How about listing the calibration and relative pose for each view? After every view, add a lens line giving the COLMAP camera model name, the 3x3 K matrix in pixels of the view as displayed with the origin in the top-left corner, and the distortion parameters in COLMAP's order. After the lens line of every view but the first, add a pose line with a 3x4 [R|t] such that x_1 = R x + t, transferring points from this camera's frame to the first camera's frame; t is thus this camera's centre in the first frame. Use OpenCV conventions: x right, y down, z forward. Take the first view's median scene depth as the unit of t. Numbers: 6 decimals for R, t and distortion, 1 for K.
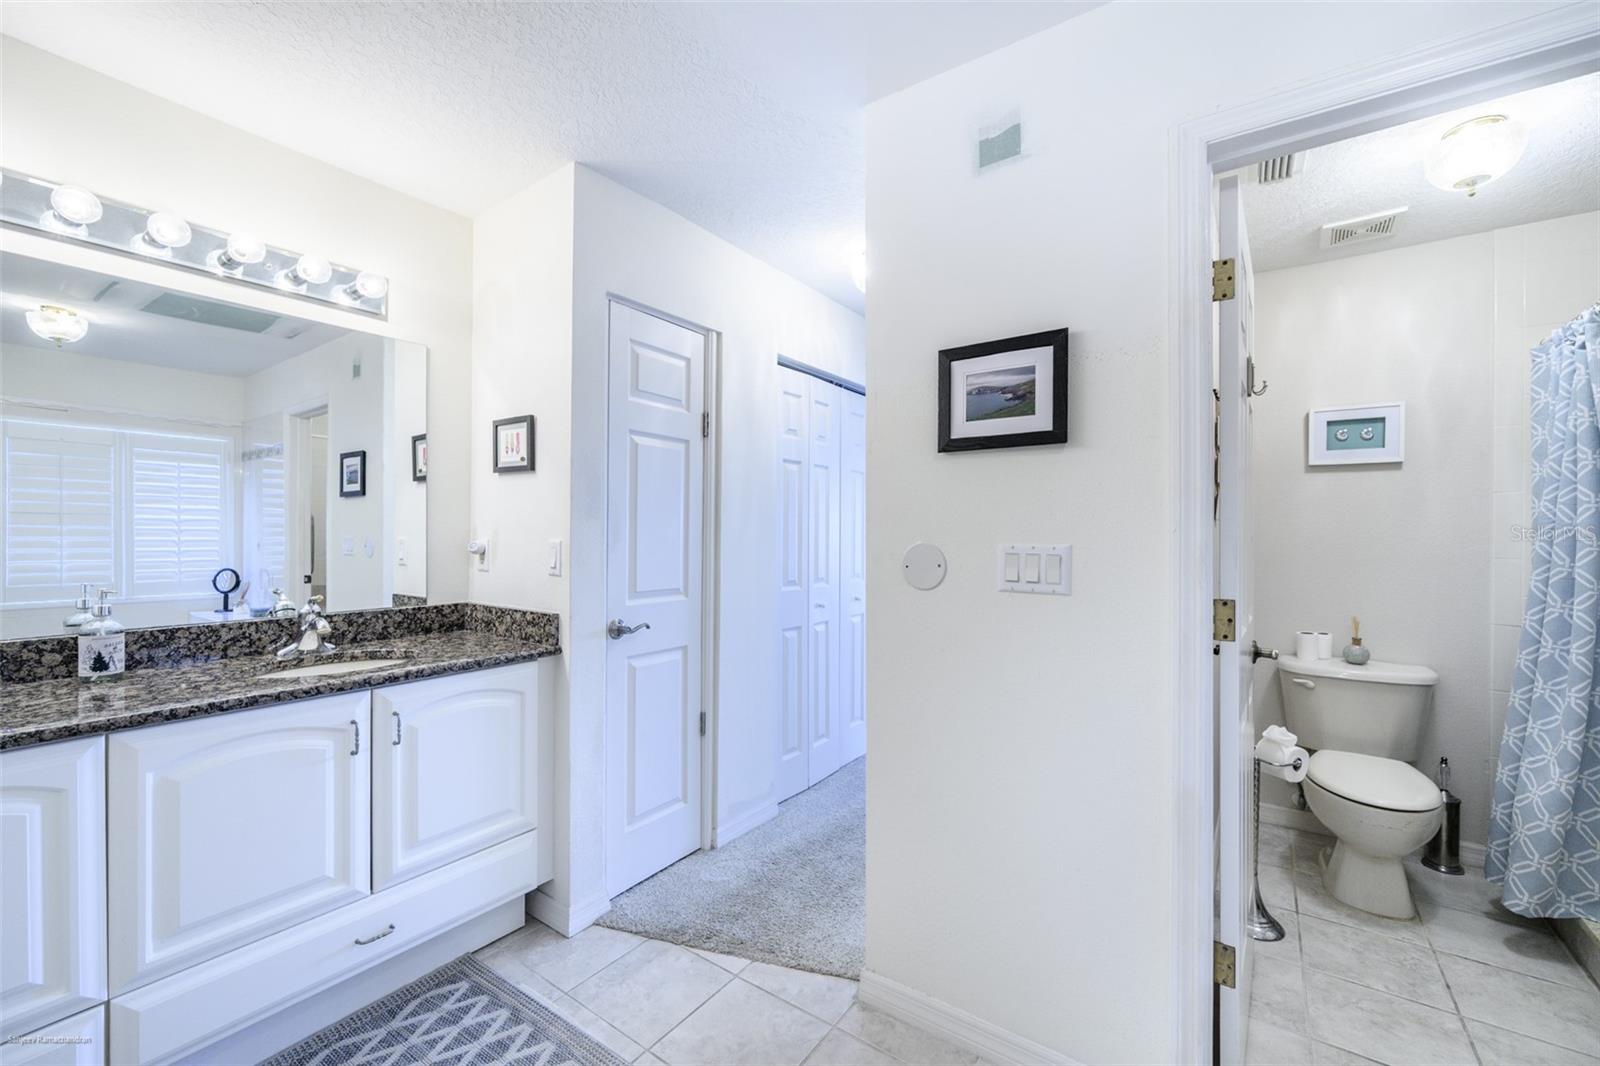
lens RADIAL K [[652.6, 0, 826.3], [0, 652.6, 533.9], [0, 0, 1]] dist [-0.001595, -0.000302]
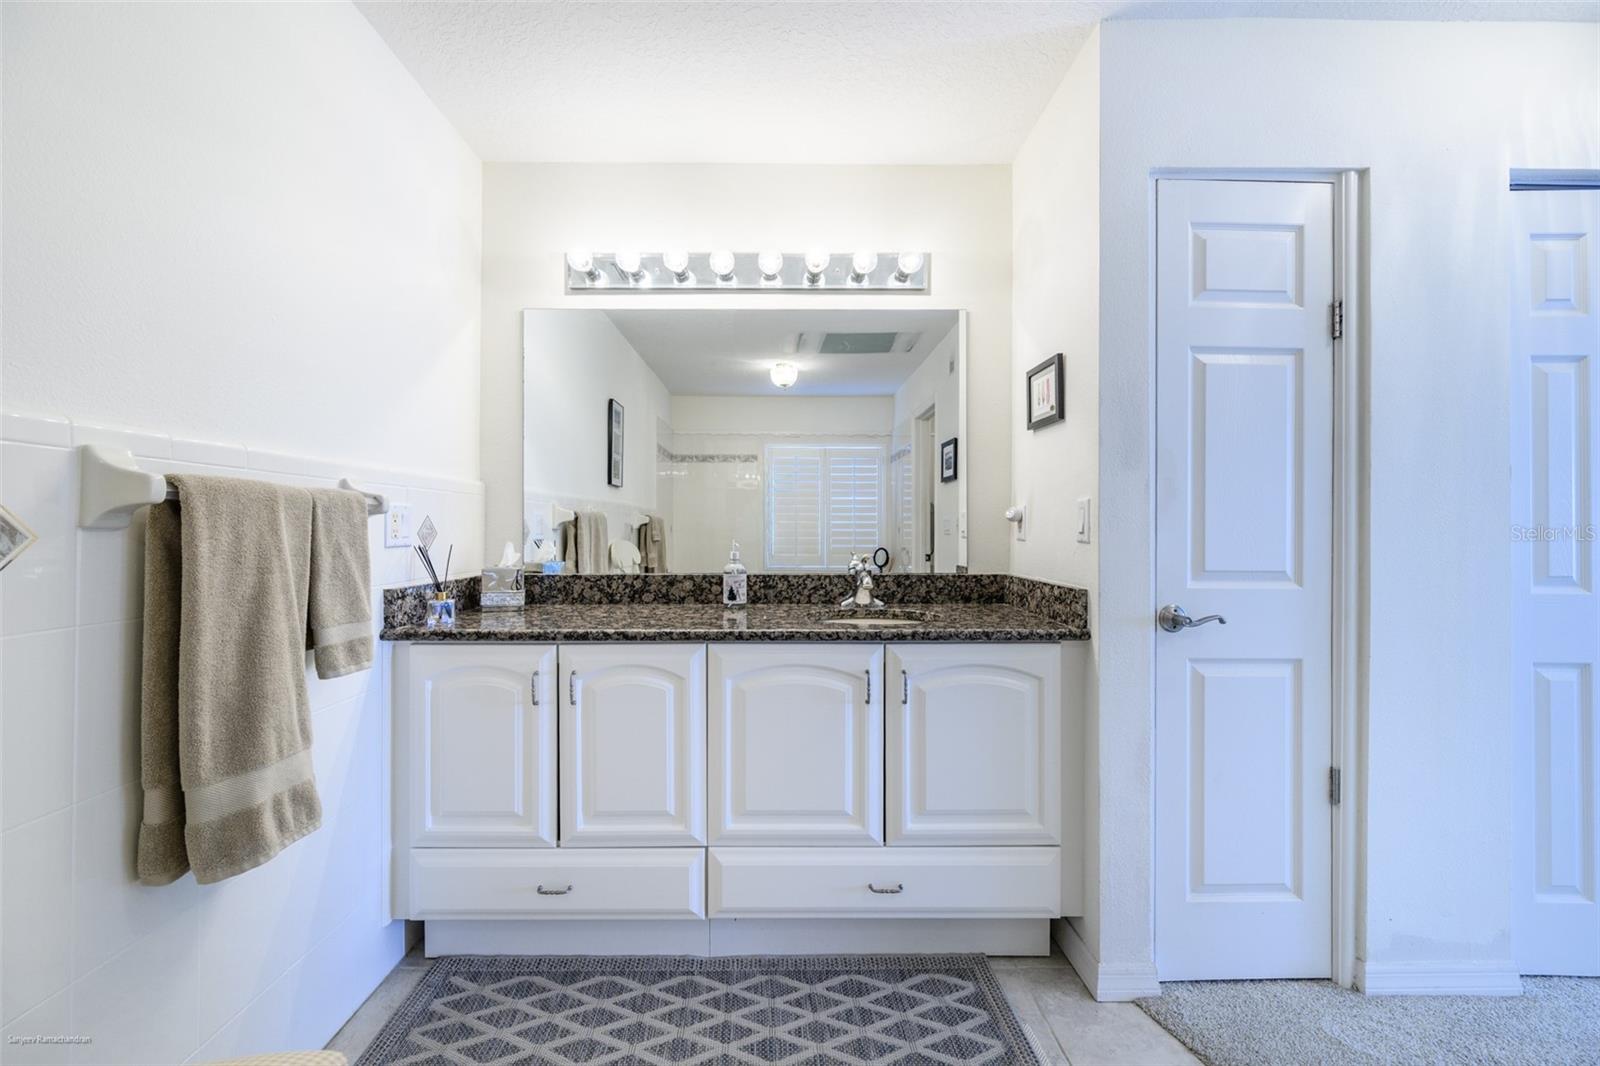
lens RADIAL K [[652.8, 0, 800.0], [0, 652.8, 533.0], [0, 0, 1]] dist [-0.002921, 0.000066]
pose [[0.562569, -0.008934, -0.826702, 0.059409], [0.000049, 0.999942, -0.010772, 0.062881], [0.826750, 0.006019, 0.562537, 0.260052]]
